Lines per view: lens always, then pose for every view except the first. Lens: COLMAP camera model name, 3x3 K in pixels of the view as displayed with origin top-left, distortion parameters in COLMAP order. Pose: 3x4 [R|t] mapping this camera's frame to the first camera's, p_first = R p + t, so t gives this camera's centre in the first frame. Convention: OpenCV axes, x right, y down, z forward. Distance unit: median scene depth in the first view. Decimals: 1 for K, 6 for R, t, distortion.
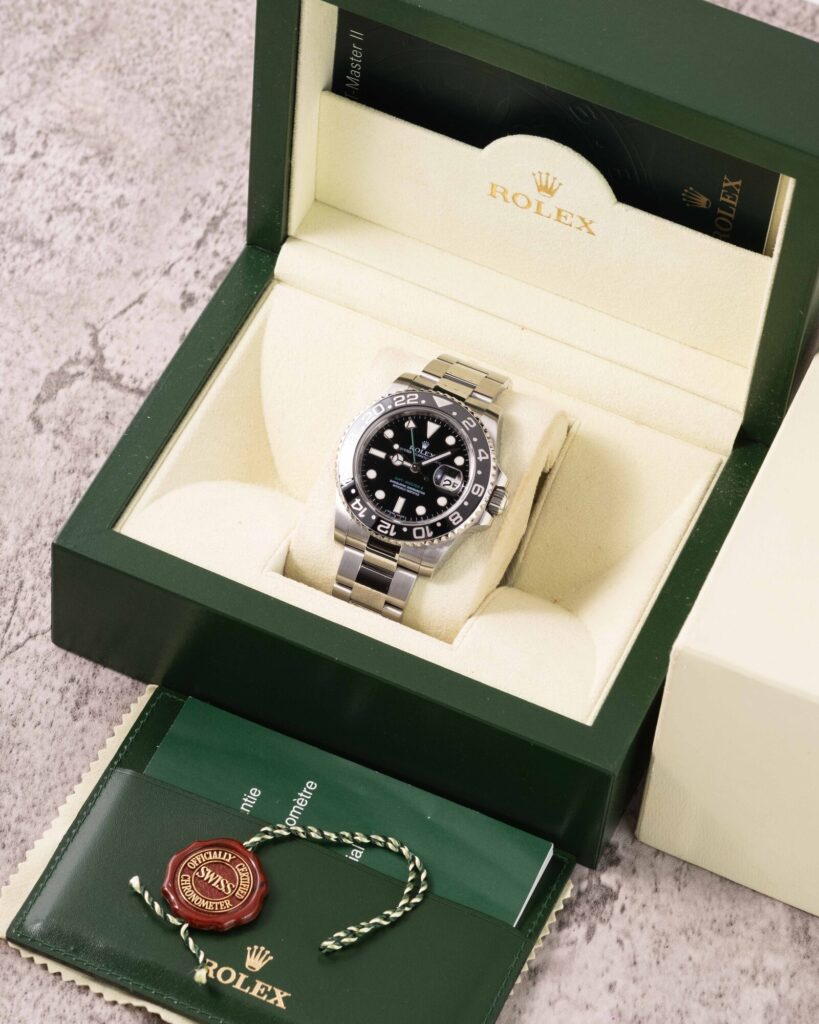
lens RADIAL K [[4670.6, 0, 411.0], [0, 4670.6, 512.5], [0, 0, 1]] dist [0.275319, 0.000000]
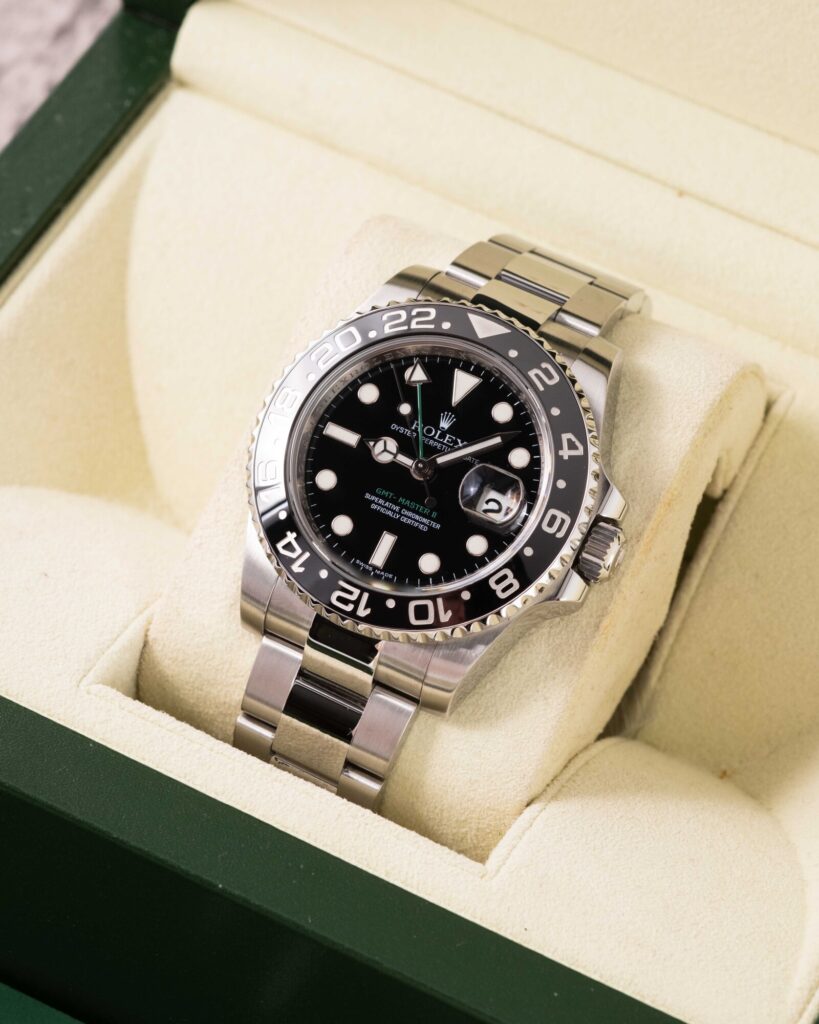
lens RADIAL K [[4670.6, 0, 408.4], [0, 4670.6, 508.0], [0, 0, 1]] dist [0.275319, 0.000000]
pose [[0.997719, 0.040310, -0.054153, 0.024162], [-0.041622, 0.998861, -0.023324, 0.004804], [0.053151, 0.025524, 0.998260, 0.542552]]
